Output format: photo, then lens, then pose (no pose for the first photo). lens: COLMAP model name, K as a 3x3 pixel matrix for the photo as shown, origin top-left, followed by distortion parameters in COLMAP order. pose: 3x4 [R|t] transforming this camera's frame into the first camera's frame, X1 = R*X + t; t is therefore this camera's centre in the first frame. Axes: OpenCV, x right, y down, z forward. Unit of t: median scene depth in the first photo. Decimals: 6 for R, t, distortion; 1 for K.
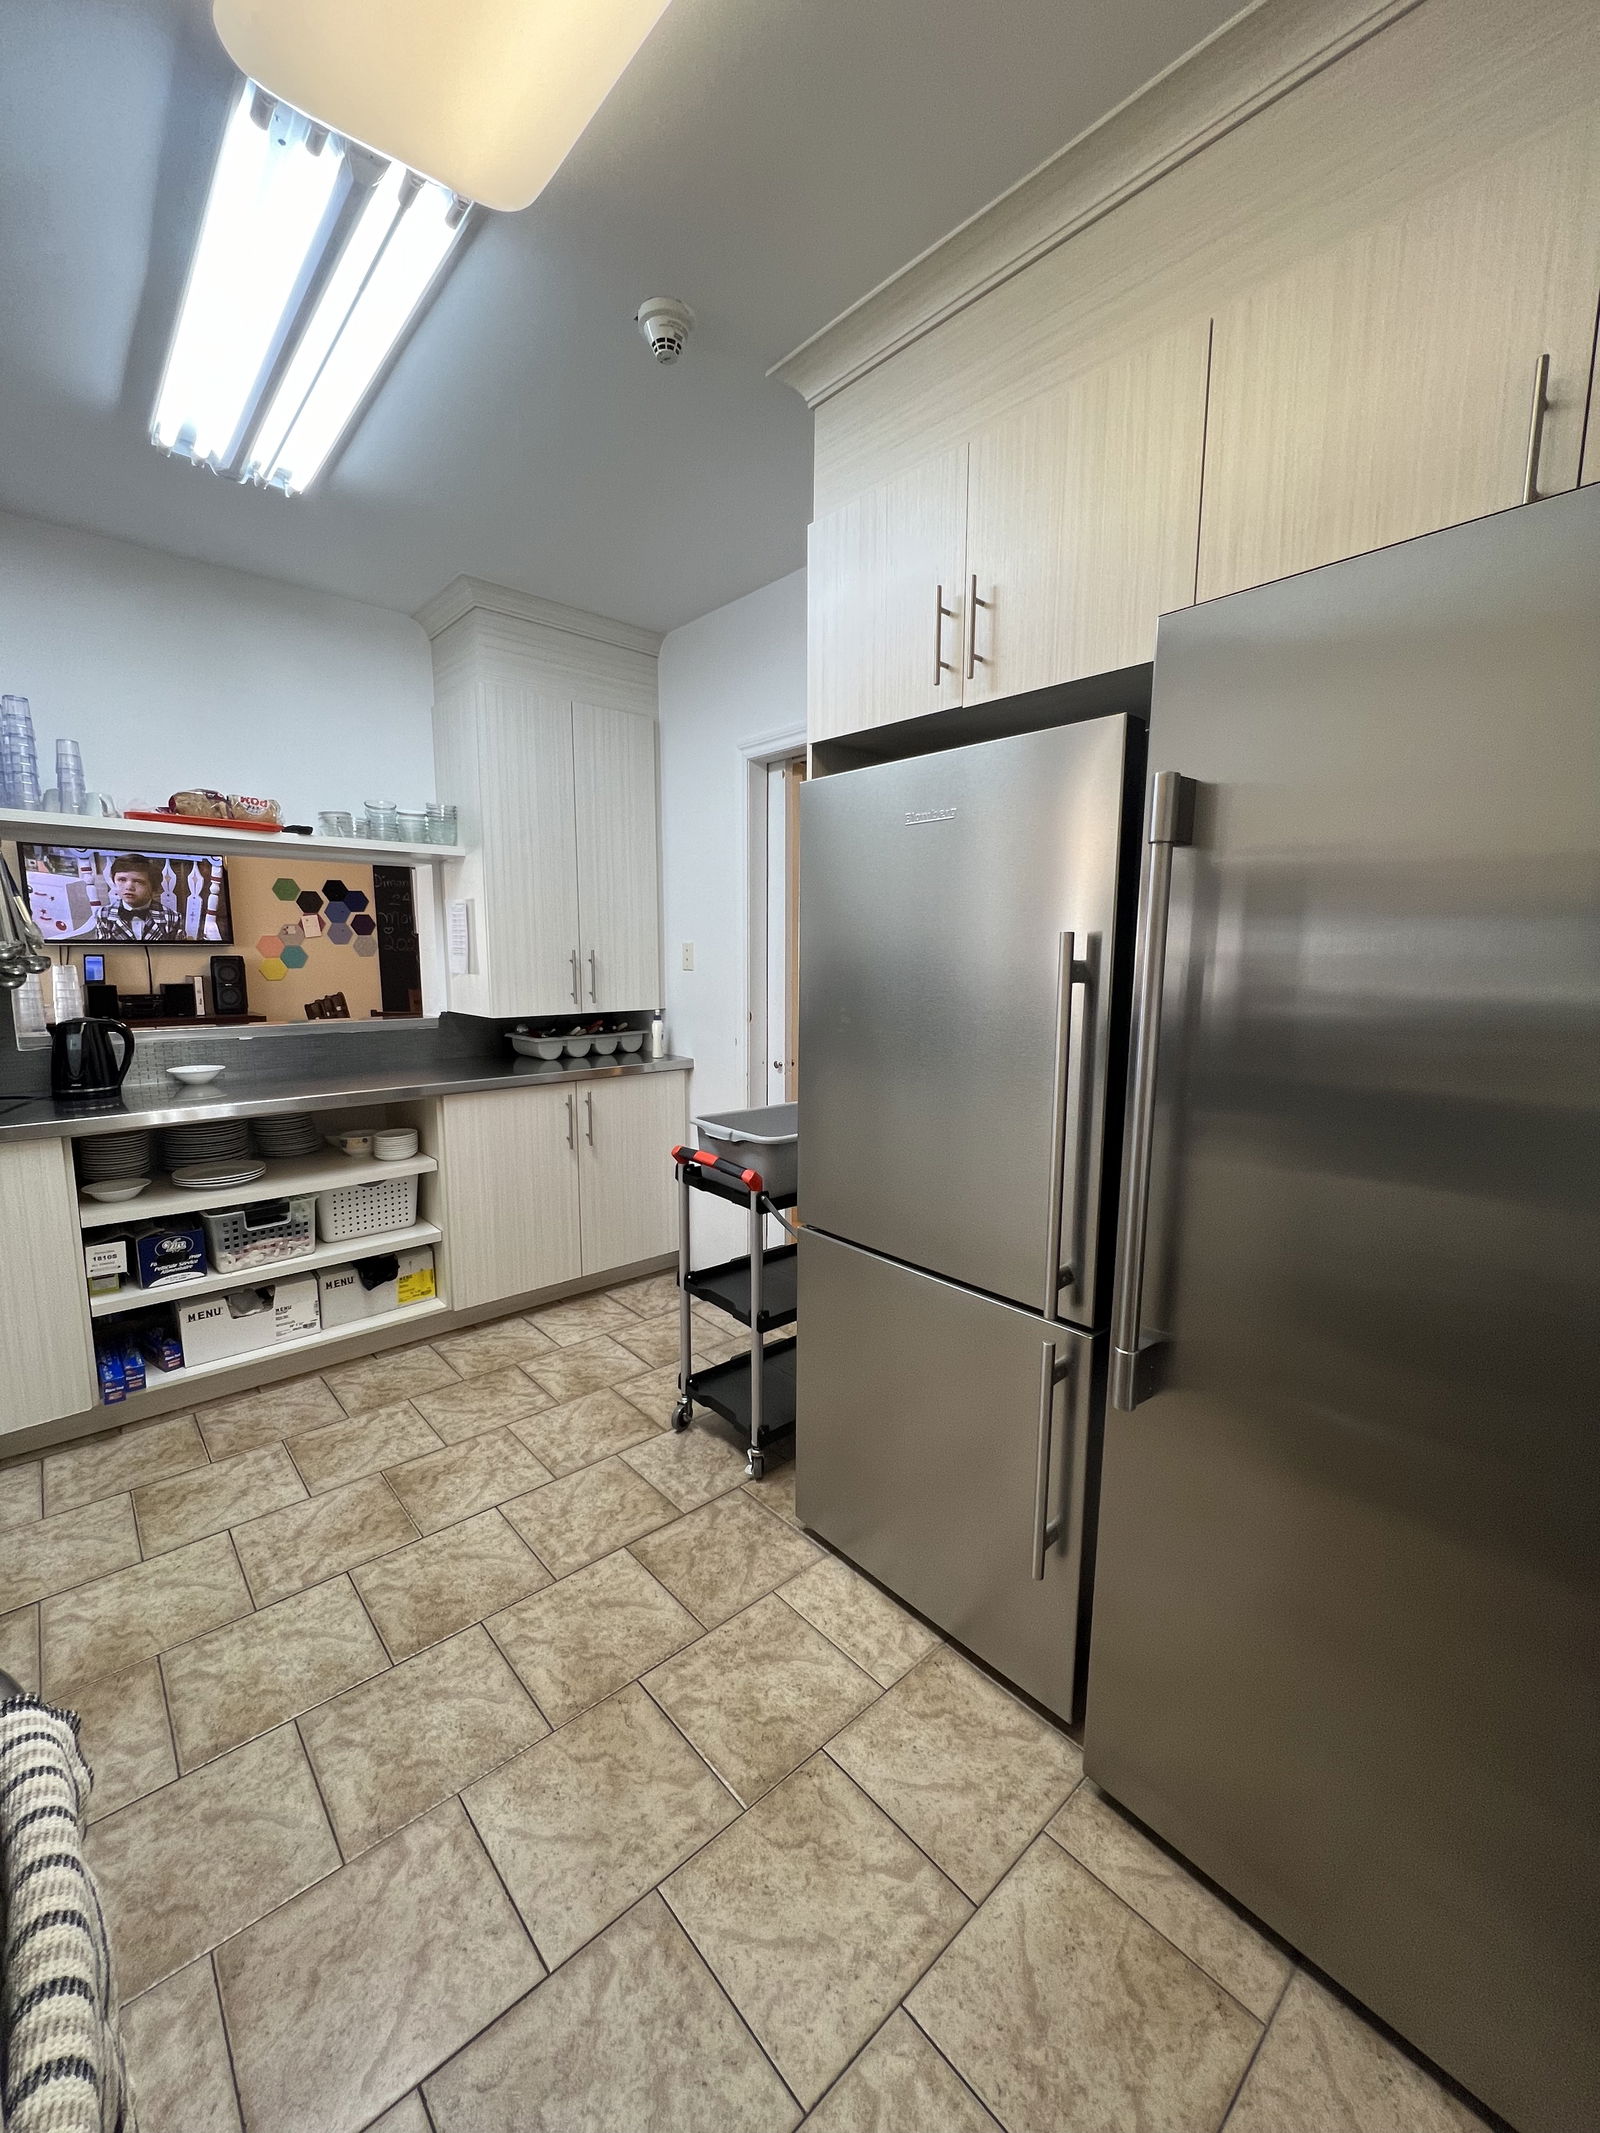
lens RADIAL K [[854.7, 0, 800.8], [0, 854.7, 1066.6], [0, 0, 1]] dist [0.001208, 0.000133]
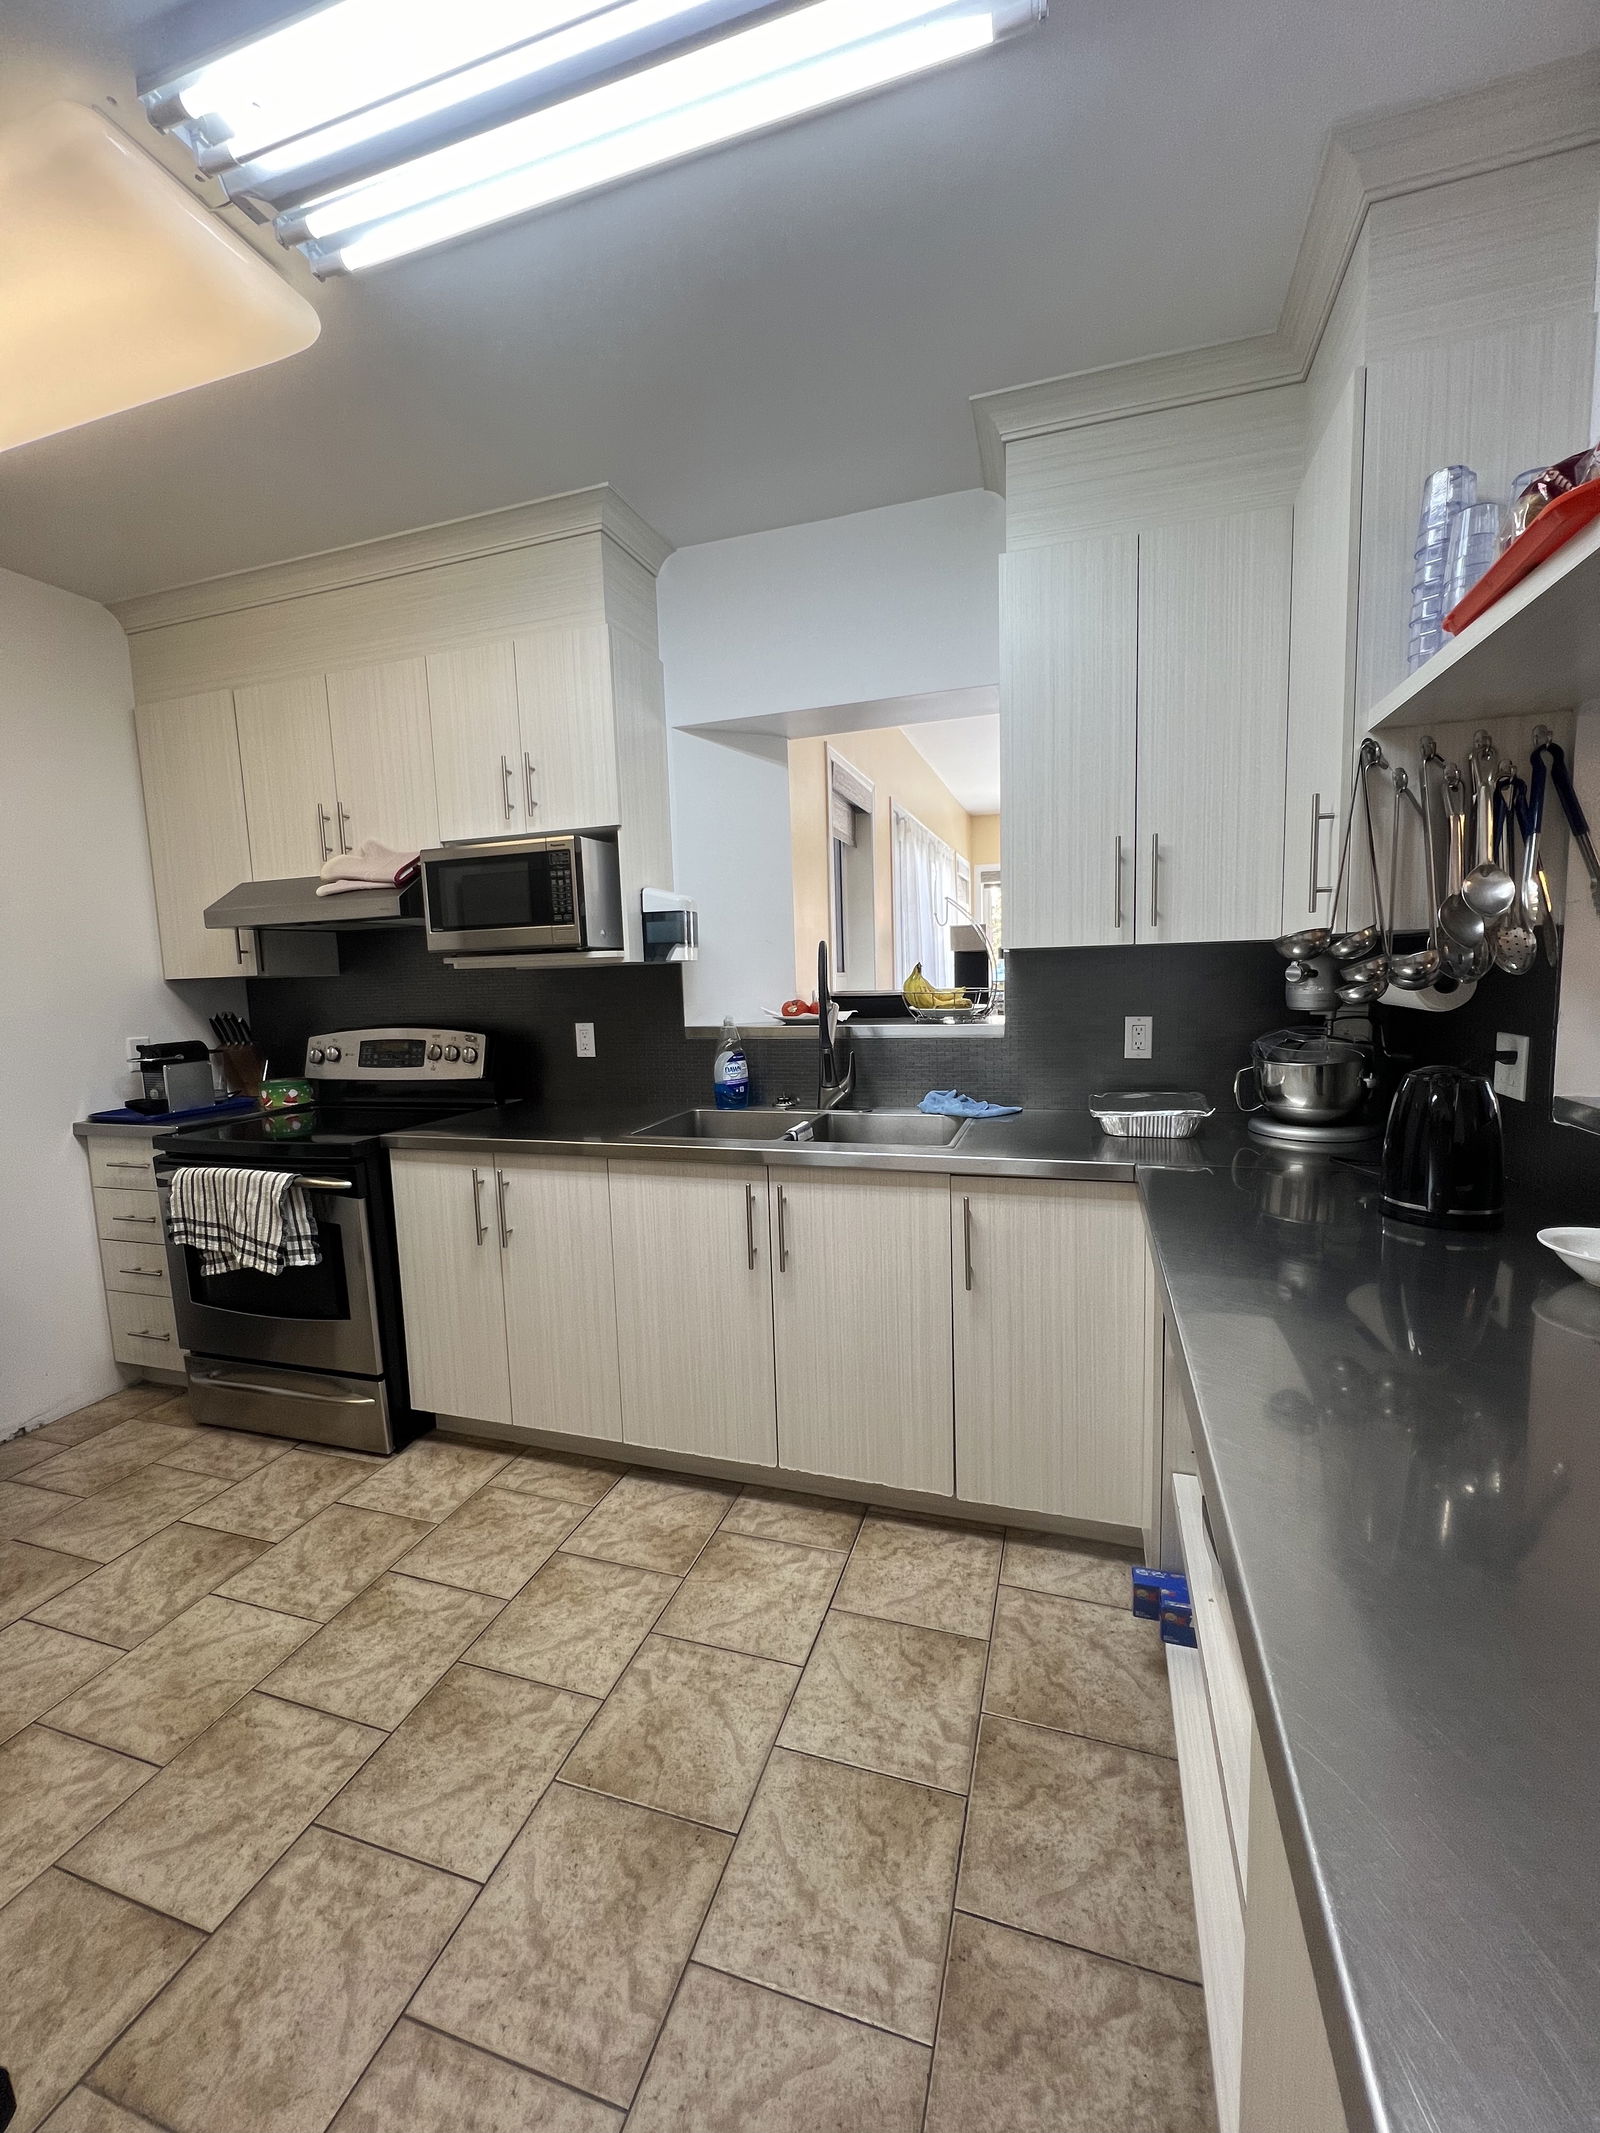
lens RADIAL K [[857.8, 0, 803.6], [0, 857.8, 1066.6], [0, 0, 1]] dist [0.000041, 0.000005]
pose [[-0.865403, 0.077352, -0.495071, -0.322551], [-0.044552, 0.972222, 0.229782, -0.205571], [0.499093, 0.220911, -0.837917, 1.612171]]
